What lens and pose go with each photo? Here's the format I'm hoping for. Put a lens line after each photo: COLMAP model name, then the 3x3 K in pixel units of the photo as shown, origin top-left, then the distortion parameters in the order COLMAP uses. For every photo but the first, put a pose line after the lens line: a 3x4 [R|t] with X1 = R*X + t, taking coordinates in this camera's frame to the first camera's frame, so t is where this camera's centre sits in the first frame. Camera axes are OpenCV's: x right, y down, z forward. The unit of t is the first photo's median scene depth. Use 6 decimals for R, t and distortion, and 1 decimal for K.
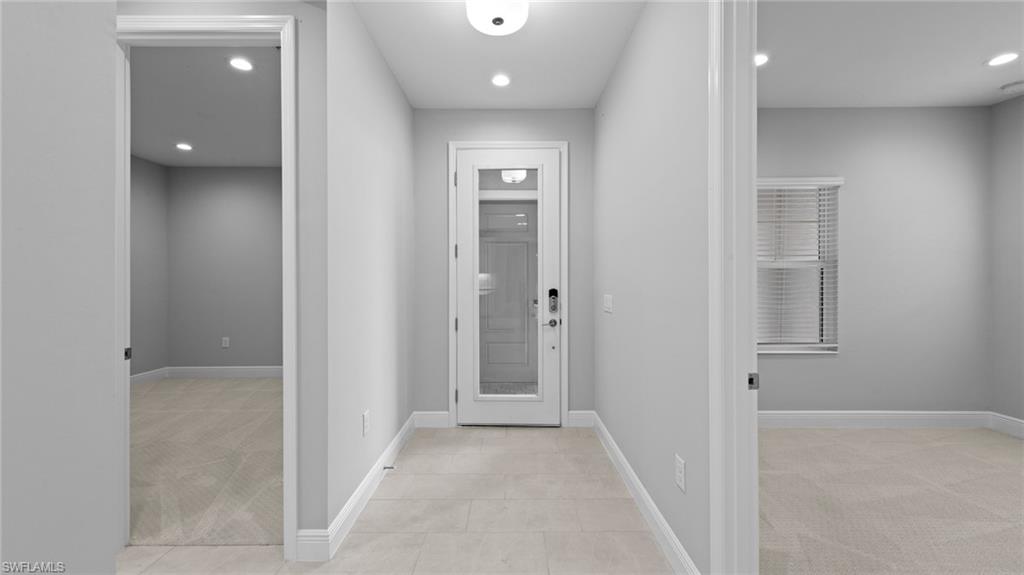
lens RADIAL K [[397.1, 0, 506.5], [0, 397.1, 281.4], [0, 0, 1]] dist [0.009254, -0.001511]
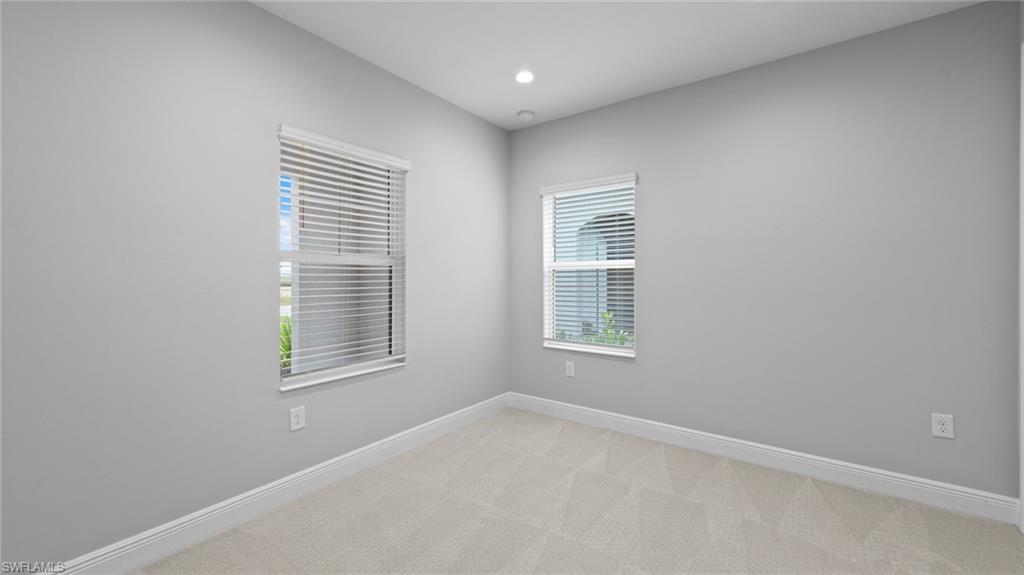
lens RADIAL K [[397.1, 0, 513.5], [0, 397.1, 278.1], [0, 0, 1]] dist [0.009254, -0.001511]
pose [[0.577044, 0.001873, 0.816711, 0.262079], [-0.000865, 0.999998, -0.001682, -0.005865], [-0.816713, 0.000264, 0.577045, 0.313806]]
